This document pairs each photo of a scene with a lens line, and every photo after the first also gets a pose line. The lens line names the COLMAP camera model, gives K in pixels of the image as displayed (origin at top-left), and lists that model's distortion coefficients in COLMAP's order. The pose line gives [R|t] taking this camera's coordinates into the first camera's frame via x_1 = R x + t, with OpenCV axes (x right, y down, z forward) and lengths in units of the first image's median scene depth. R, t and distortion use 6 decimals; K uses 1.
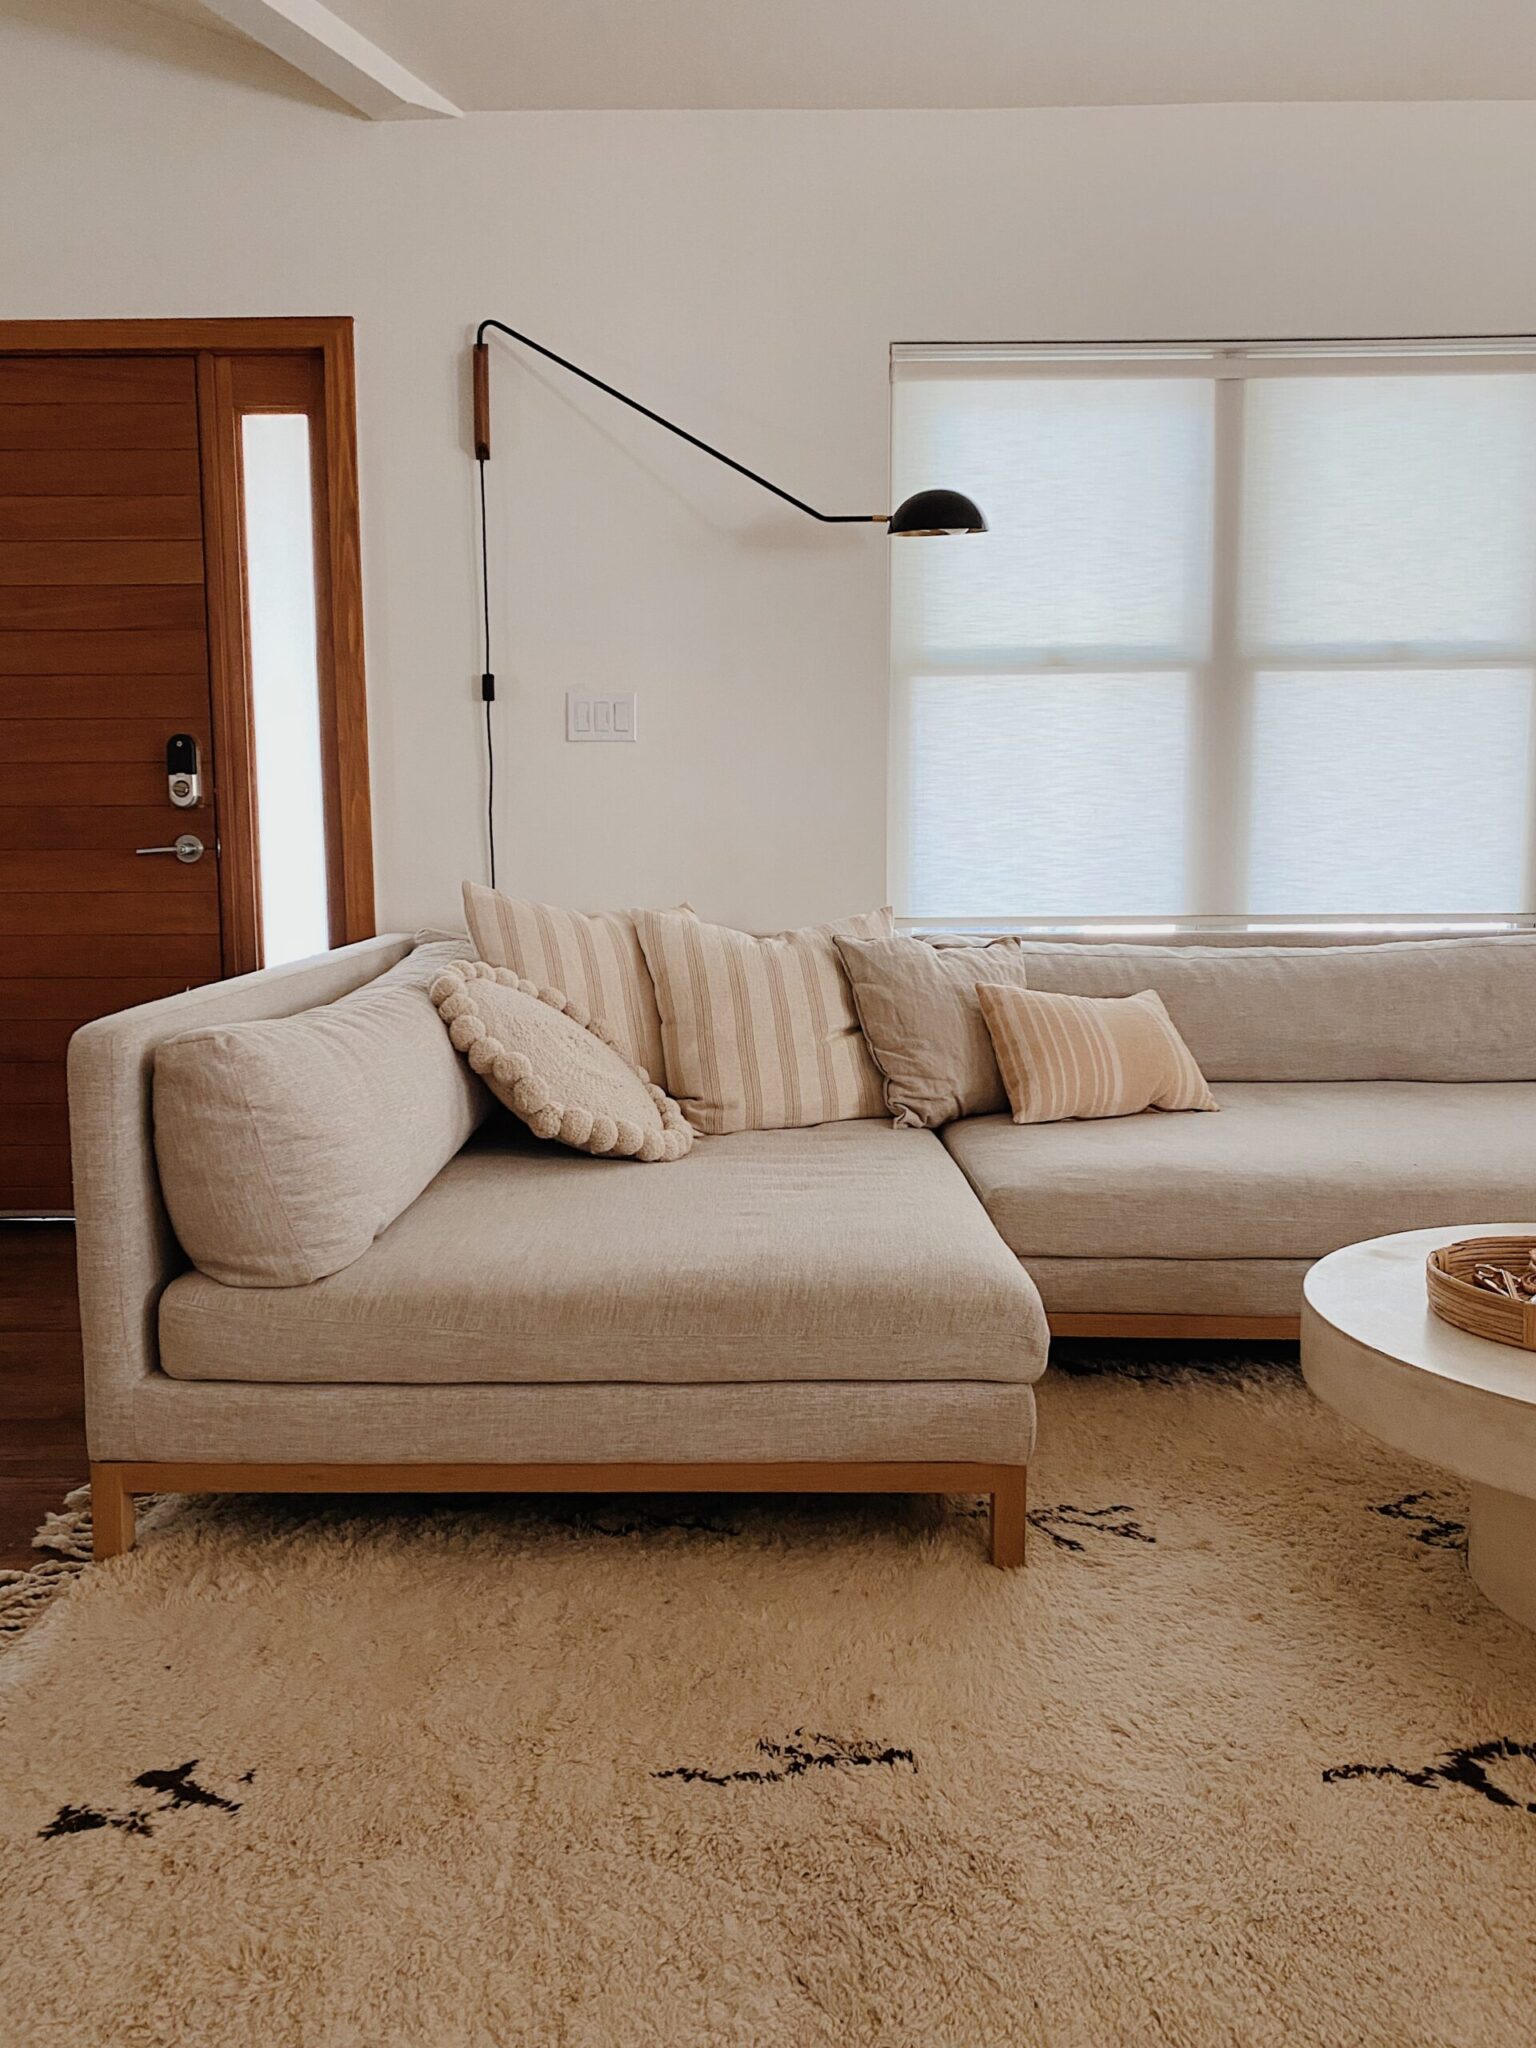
lens RADIAL K [[1586.2, 0, 702.1], [0, 1586.2, 1035.4], [0, 0, 1]] dist [0.040997, -0.041756]
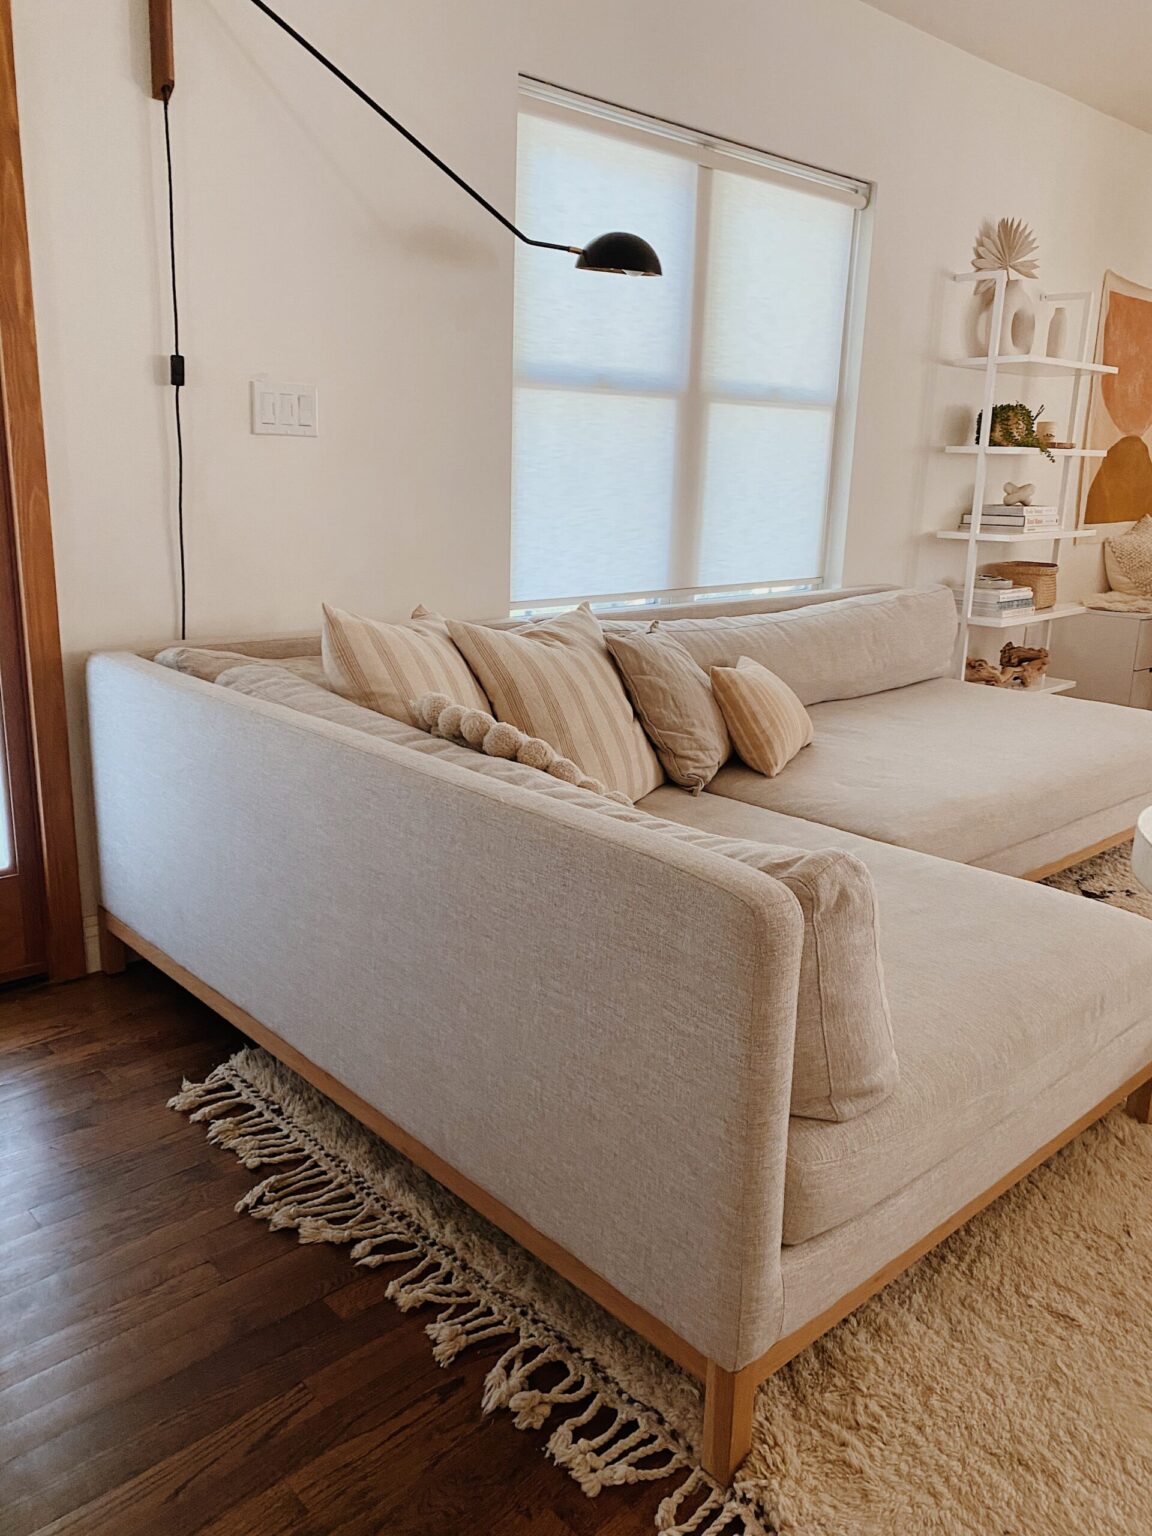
lens RADIAL K [[1189.7, 0, 578.8], [0, 1189.7, 771.1], [0, 0, 1]] dist [0.040997, -0.041756]
pose [[0.718964, -0.149337, 0.678815, -0.550191], [0.055384, 0.985849, 0.158224, -0.107304], [-0.692837, -0.076162, 0.717061, 0.407851]]
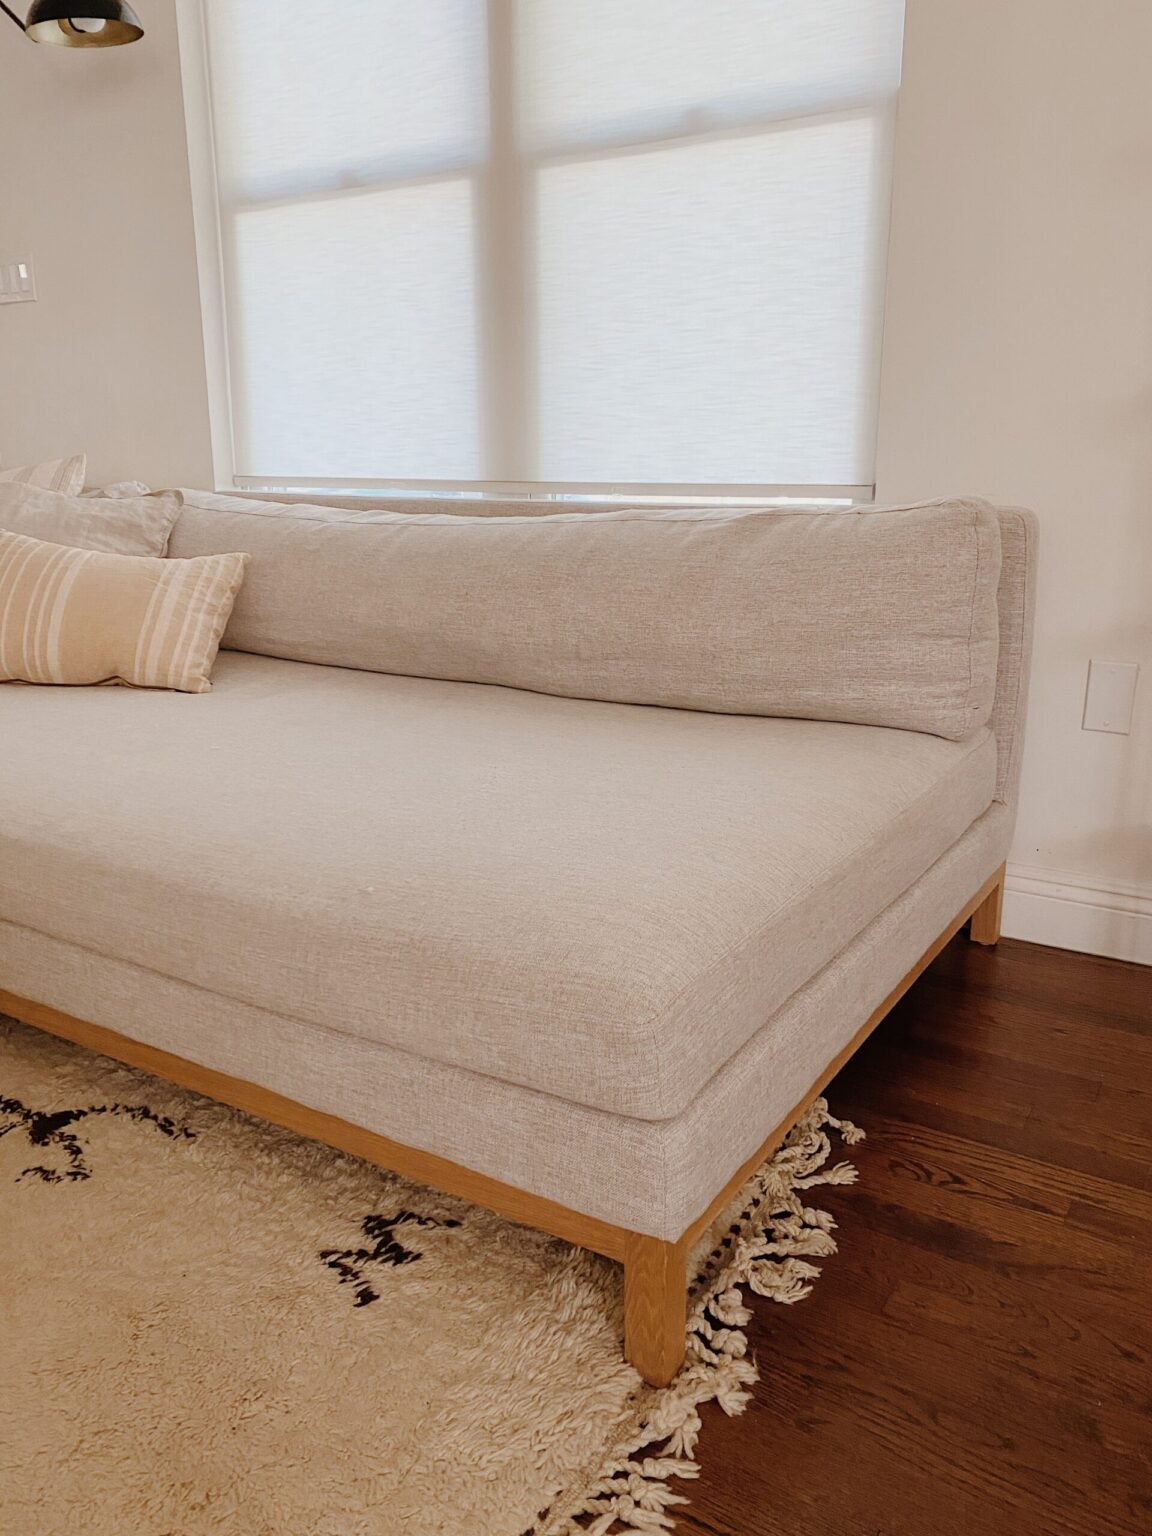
lens RADIAL K [[1189.7, 0, 566.9], [0, 1189.7, 764.5], [0, 0, 1]] dist [0.040997, -0.041756]
pose [[0.848253, 0.140751, -0.510545, 0.861637], [-0.075396, 0.986312, 0.146646, -0.025758], [0.524196, -0.085900, 0.847254, 0.568413]]
